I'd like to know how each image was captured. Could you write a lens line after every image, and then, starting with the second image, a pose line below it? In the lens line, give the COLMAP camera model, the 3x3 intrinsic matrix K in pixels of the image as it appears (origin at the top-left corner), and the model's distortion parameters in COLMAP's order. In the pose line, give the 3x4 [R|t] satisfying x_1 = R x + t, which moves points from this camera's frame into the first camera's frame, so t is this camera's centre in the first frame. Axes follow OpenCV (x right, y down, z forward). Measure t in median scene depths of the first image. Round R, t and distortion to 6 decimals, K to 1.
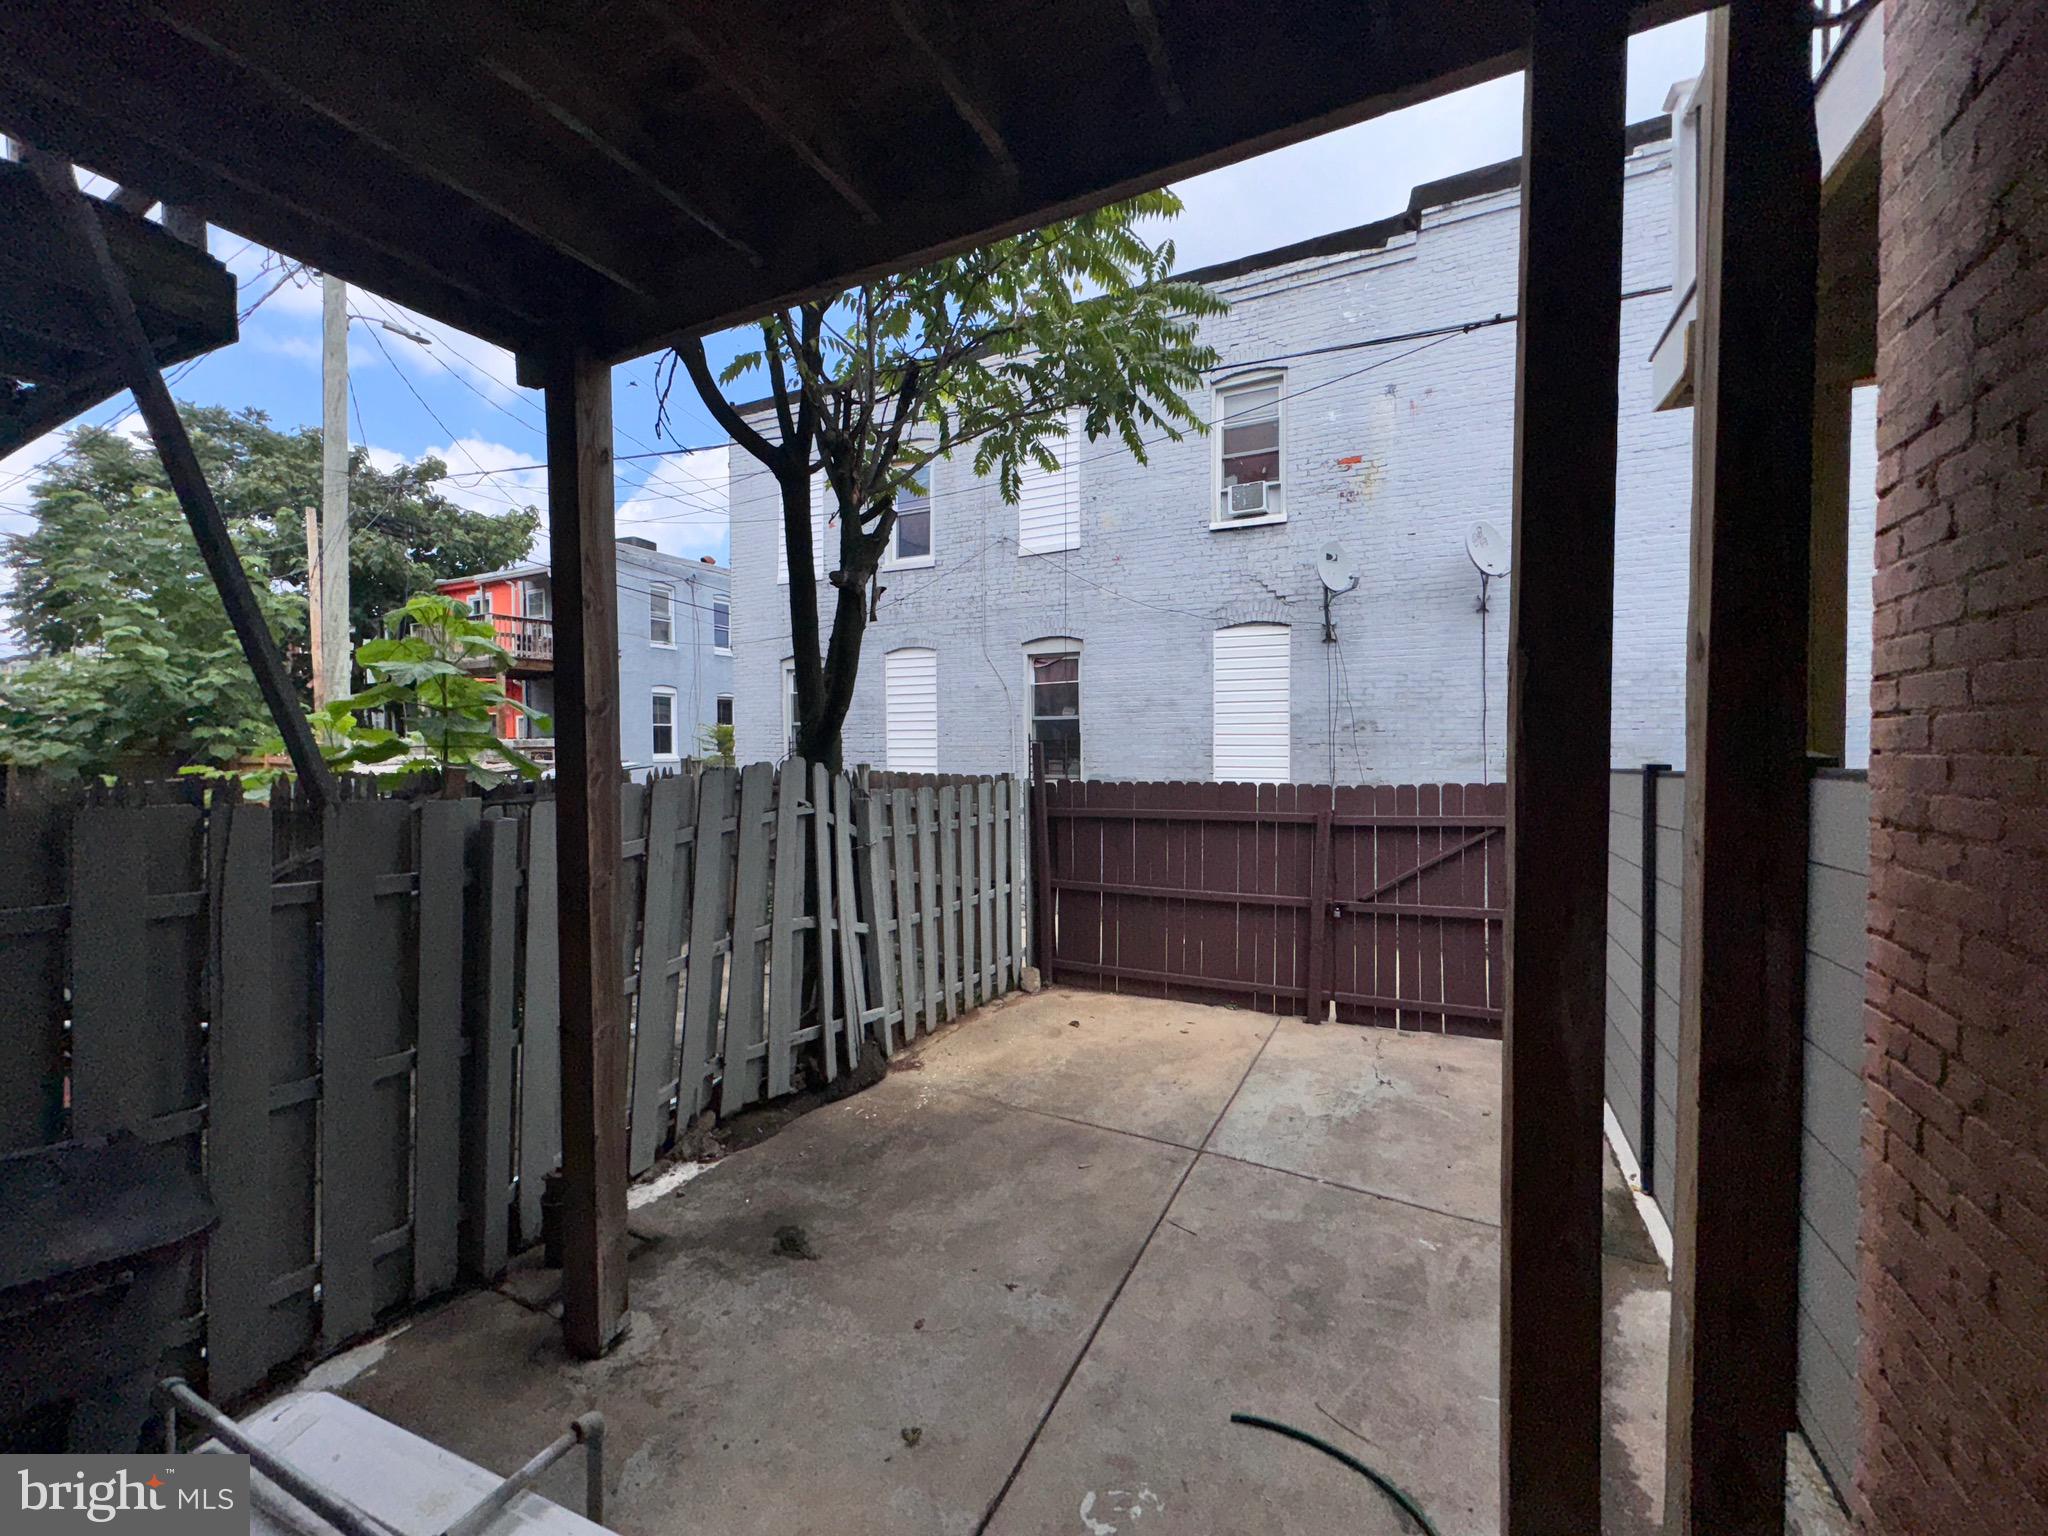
lens RADIAL K [[827.6, 0, 1019.2], [0, 827.6, 760.2], [0, 0, 1]] dist [0.000586, -0.000059]
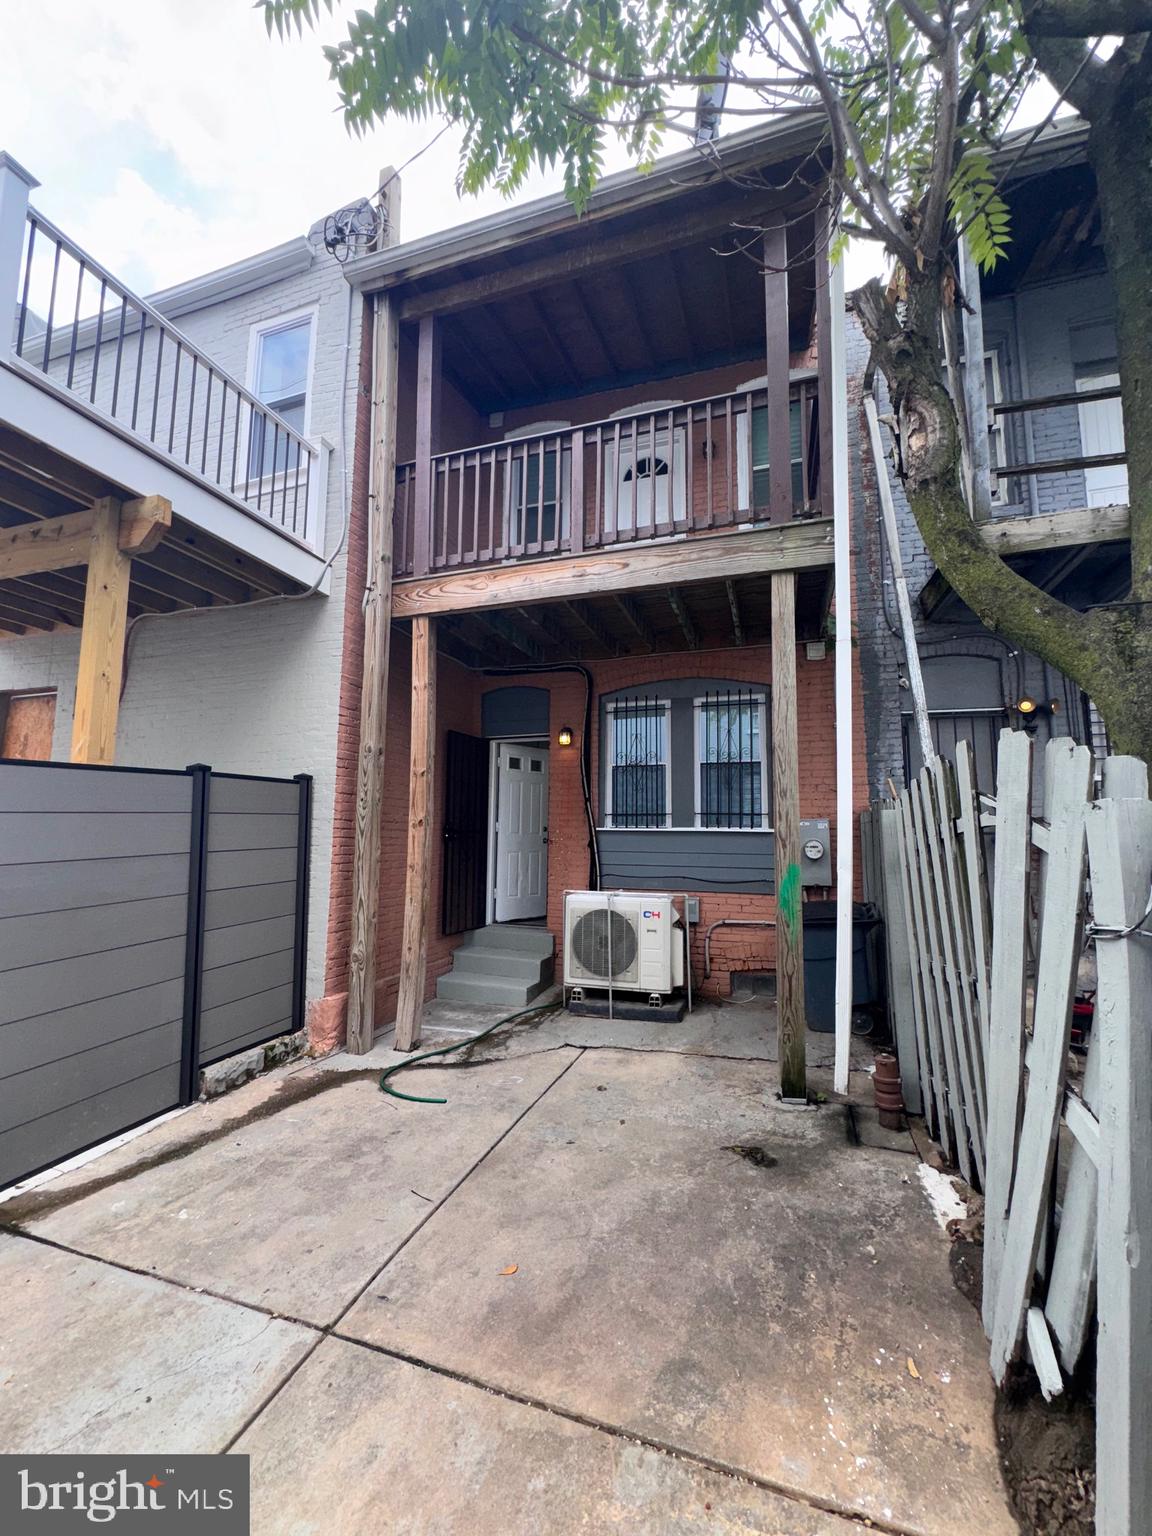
lens RADIAL K [[620.7, 0, 576.0], [0, 620.7, 768.0], [0, 0, 1]] dist [0.000586, -0.000059]
pose [[-0.989975, -0.023097, -0.139342, 0.117159], [-0.011255, 0.996302, -0.085179, 0.081368], [0.140794, -0.082757, -0.986574, 1.732904]]
